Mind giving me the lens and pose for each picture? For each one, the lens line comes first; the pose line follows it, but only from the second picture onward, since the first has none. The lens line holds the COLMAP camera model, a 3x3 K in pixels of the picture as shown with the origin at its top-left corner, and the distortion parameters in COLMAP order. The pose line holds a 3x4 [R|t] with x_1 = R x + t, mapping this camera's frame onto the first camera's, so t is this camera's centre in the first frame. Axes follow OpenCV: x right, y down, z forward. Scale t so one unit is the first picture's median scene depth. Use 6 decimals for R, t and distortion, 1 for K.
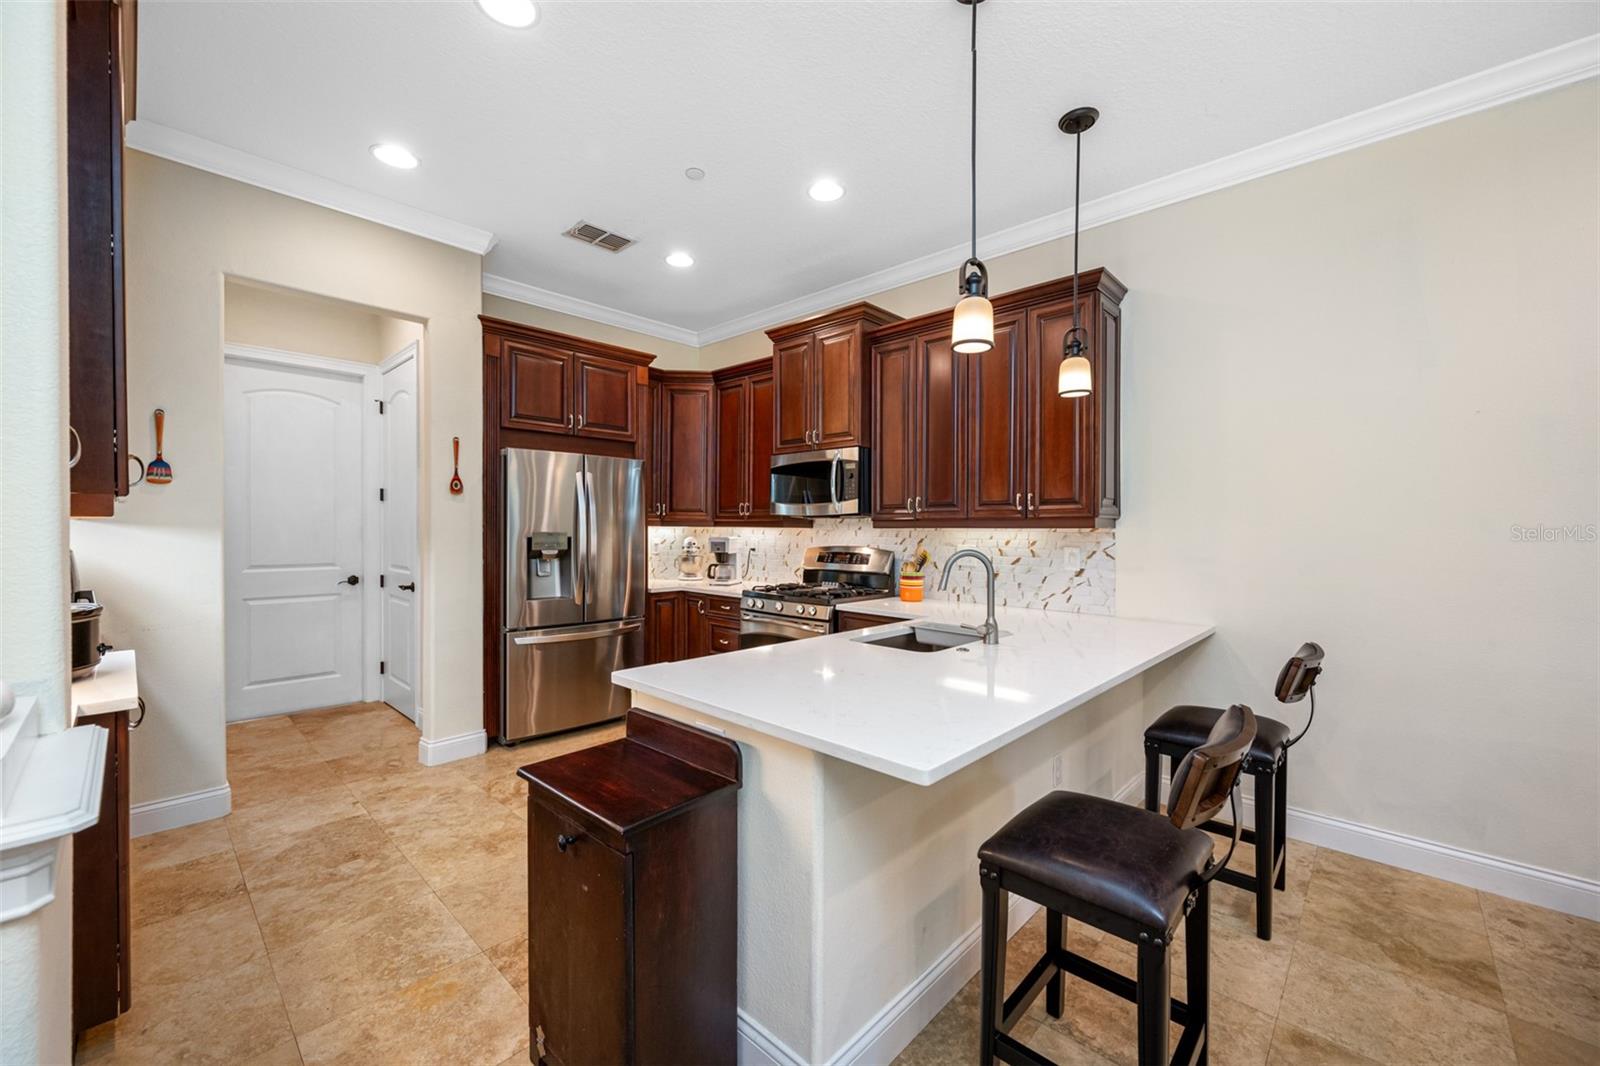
lens RADIAL K [[637.3, 0, 806.9], [0, 637.3, 532.7], [0, 0, 1]] dist [-0.001206, 0.000323]
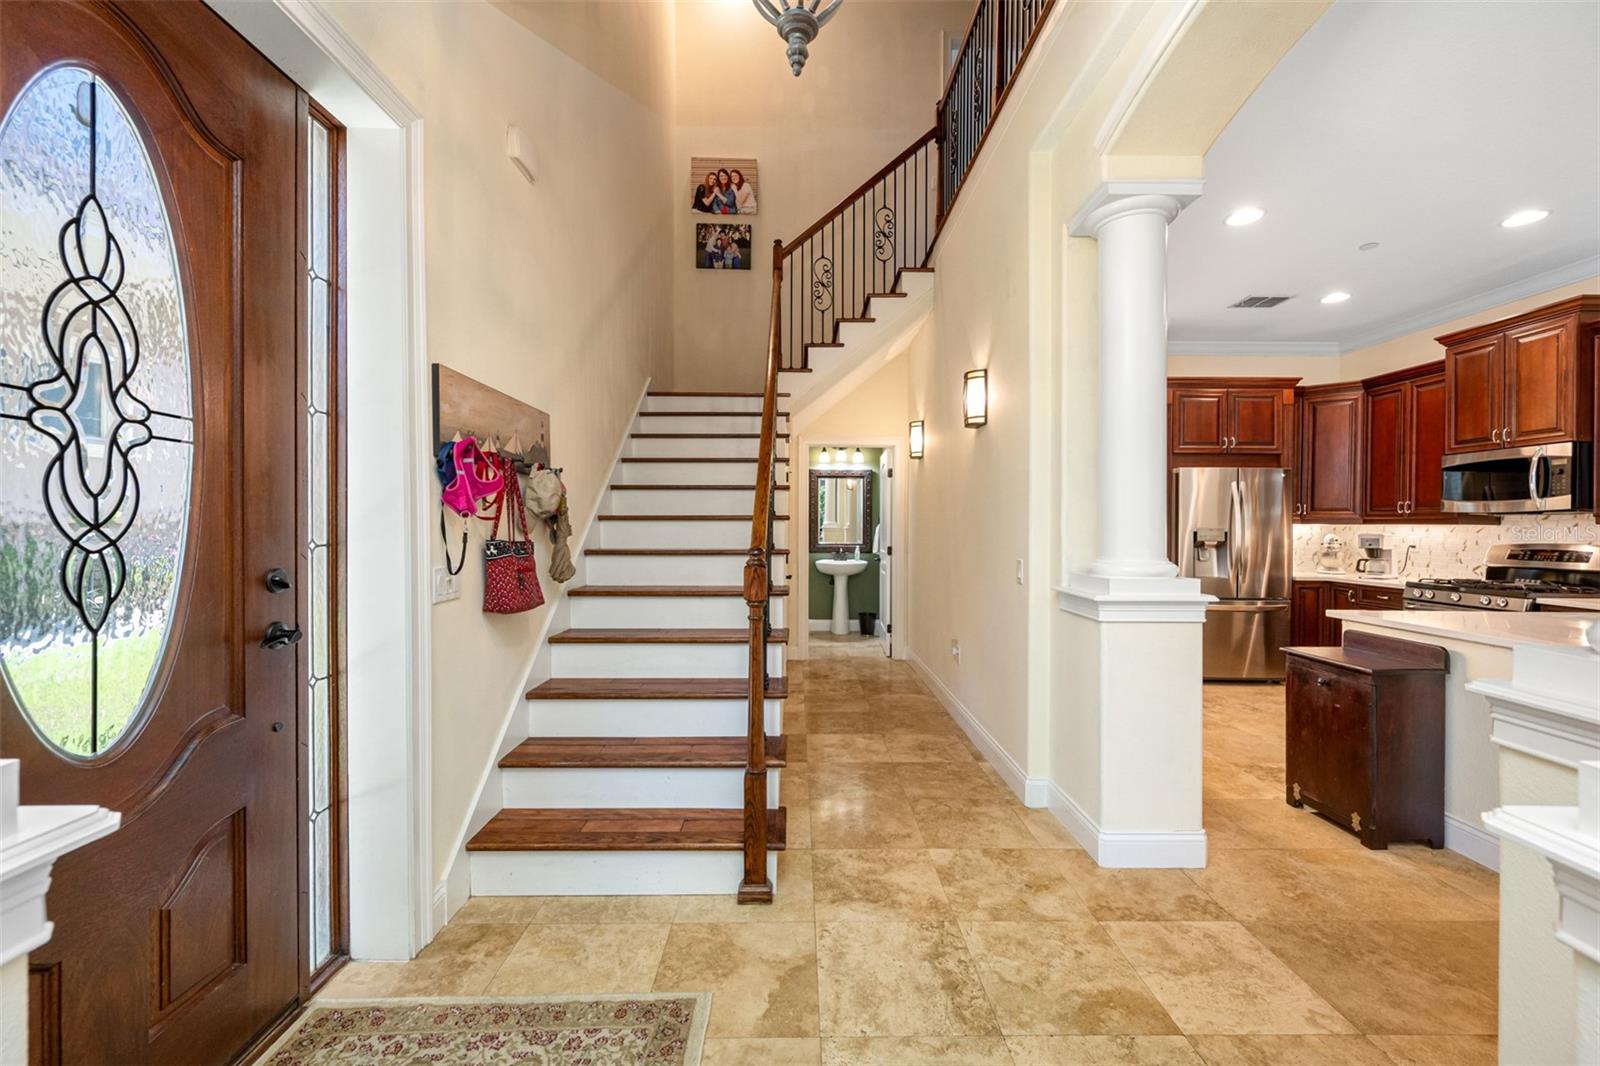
lens RADIAL K [[637.3, 0, 798.8], [0, 637.3, 530.4], [0, 0, 1]] dist [-0.001206, 0.000323]
pose [[0.686650, 0.003159, -0.726981, -0.023832], [-0.008375, 0.999959, -0.003565, 0.015979], [0.726940, 0.008537, 0.686648, -0.537831]]
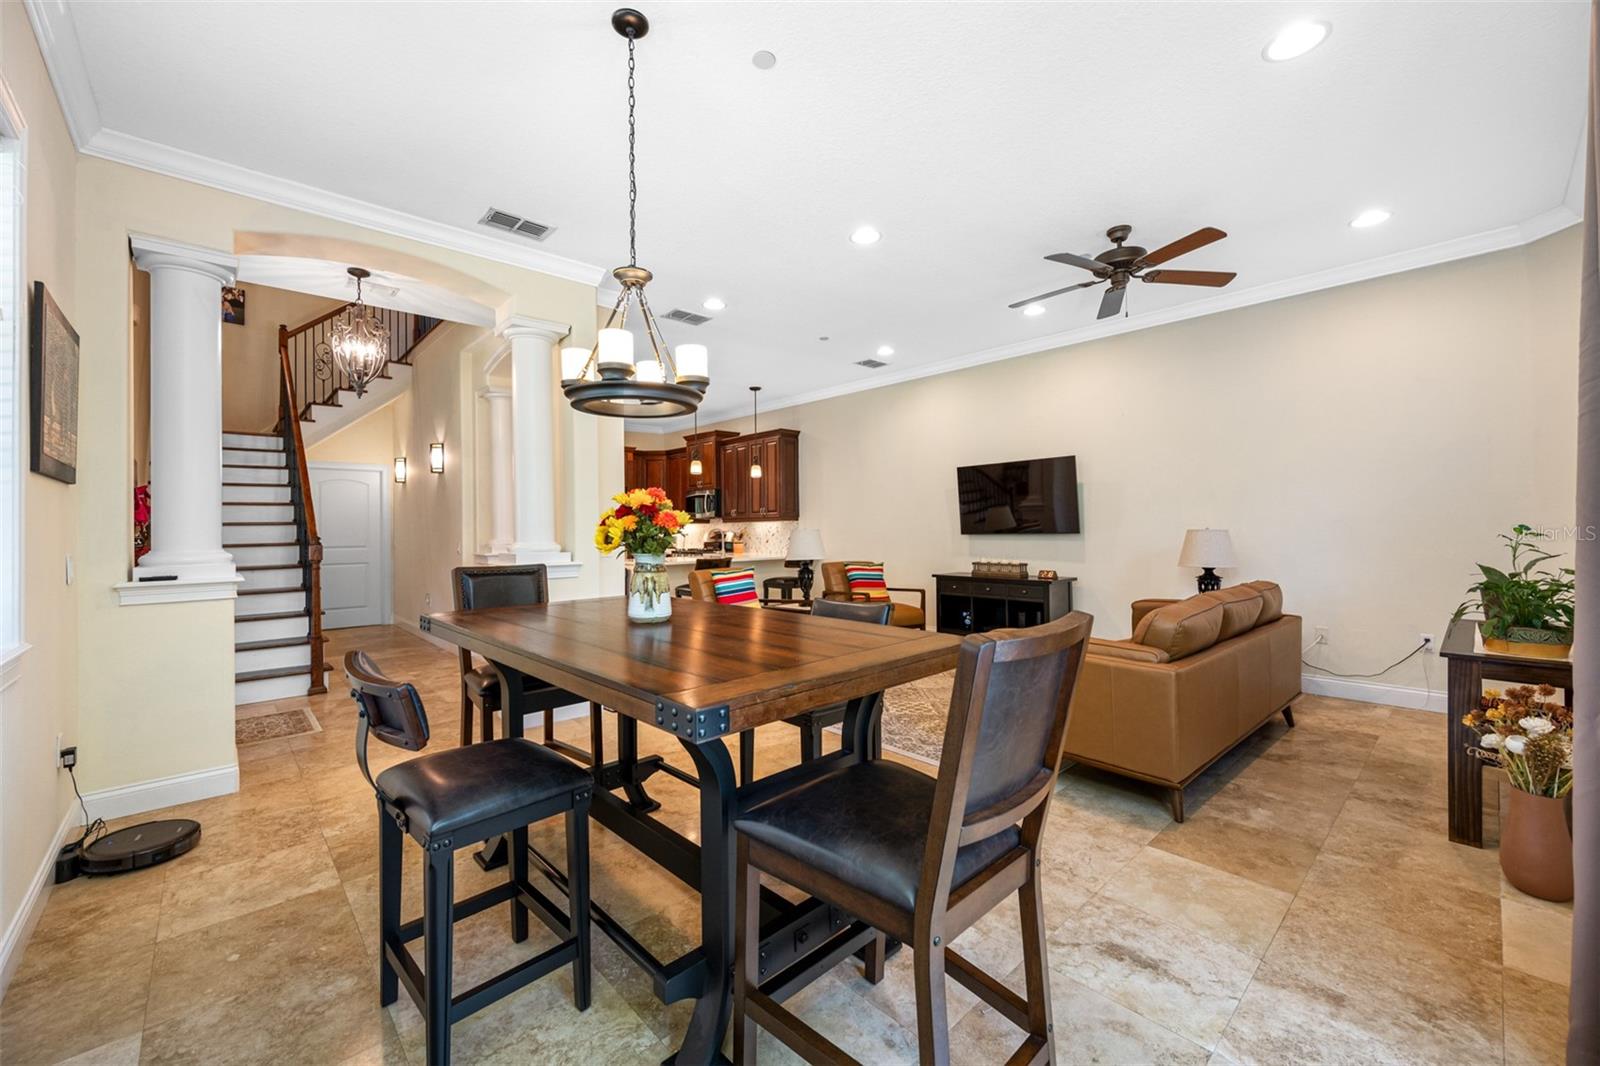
lens RADIAL K [[637.3, 0, 807.8], [0, 637.3, 518.3], [0, 0, 1]] dist [-0.001206, 0.000323]
pose [[0.997785, -0.018102, -0.064015, 0.569431], [0.016540, 0.999554, -0.024847, 0.040216], [0.064436, 0.023733, 0.997640, -1.343196]]
